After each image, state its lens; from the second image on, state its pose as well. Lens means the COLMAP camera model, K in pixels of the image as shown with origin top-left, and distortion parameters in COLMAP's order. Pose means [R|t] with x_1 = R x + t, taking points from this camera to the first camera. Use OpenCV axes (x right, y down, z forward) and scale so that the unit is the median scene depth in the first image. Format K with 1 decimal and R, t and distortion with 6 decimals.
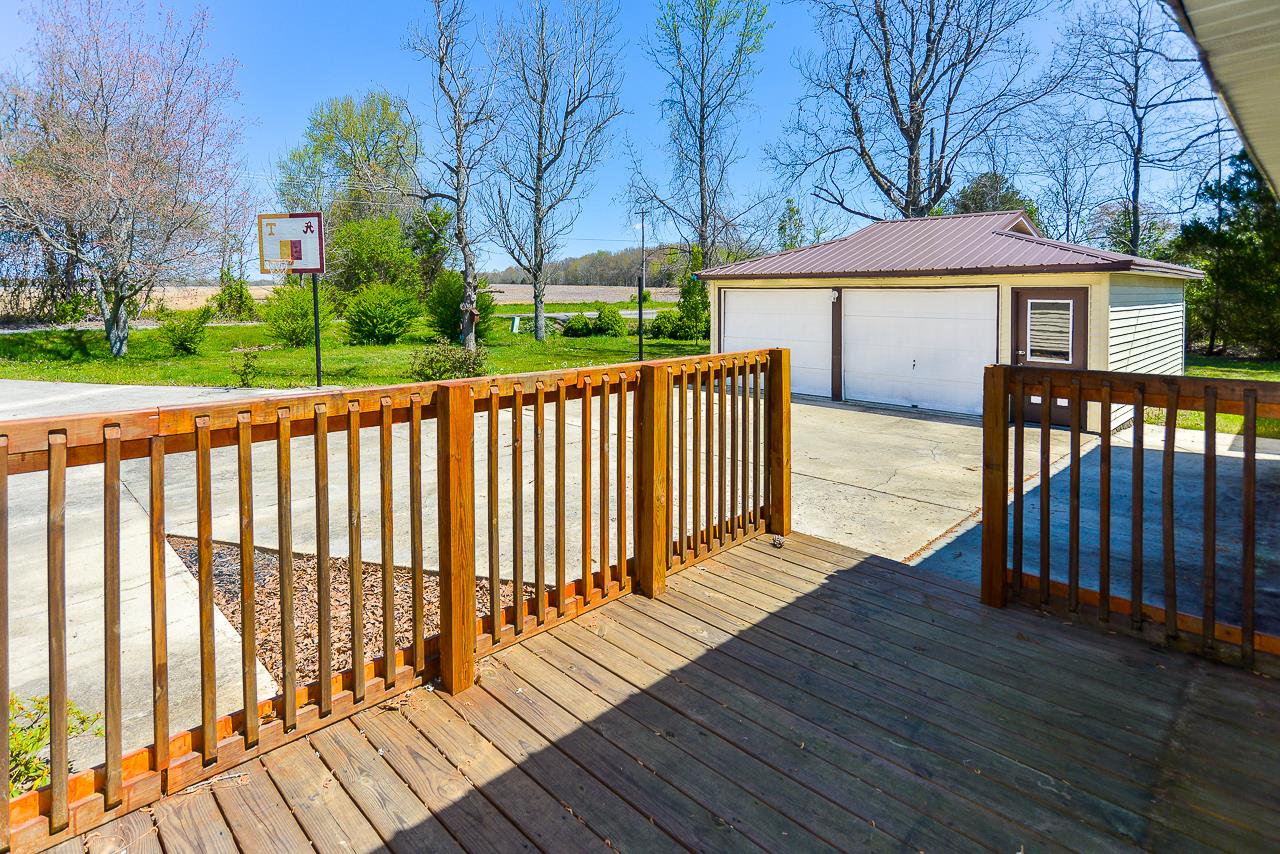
lens RADIAL K [[673.6, 0, 639.7], [0, 673.6, 322.7], [0, 0, 1]] dist [0.000019, 0.000787]
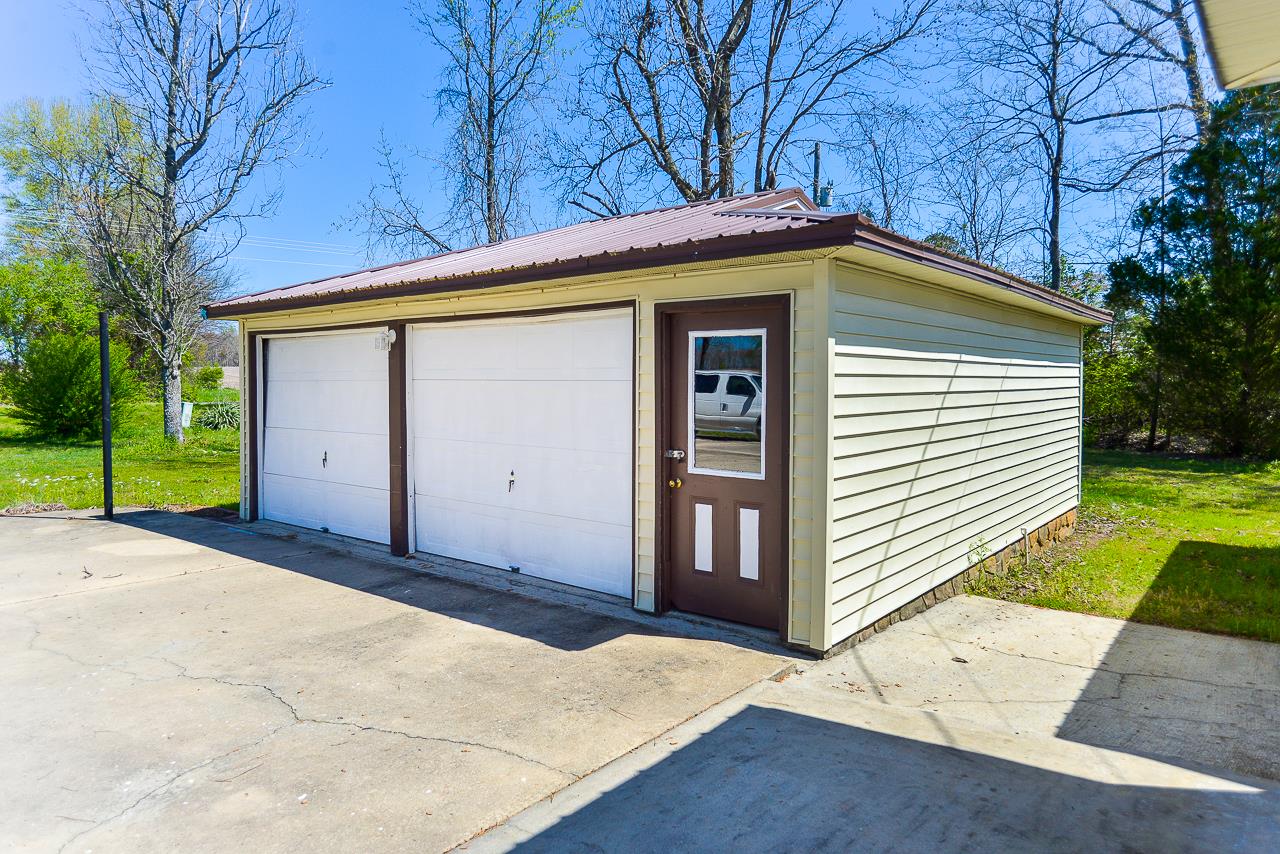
lens RADIAL K [[822.1, 0, 640.0], [0, 822.1, 427.0], [0, 0, 1]] dist [-0.030815, -0.000006]
pose [[0.993042, -0.006880, 0.117557, 0.227493], [0.005227, 0.999883, 0.014367, 0.008999], [-0.117642, -0.013653, 0.992962, 0.226138]]
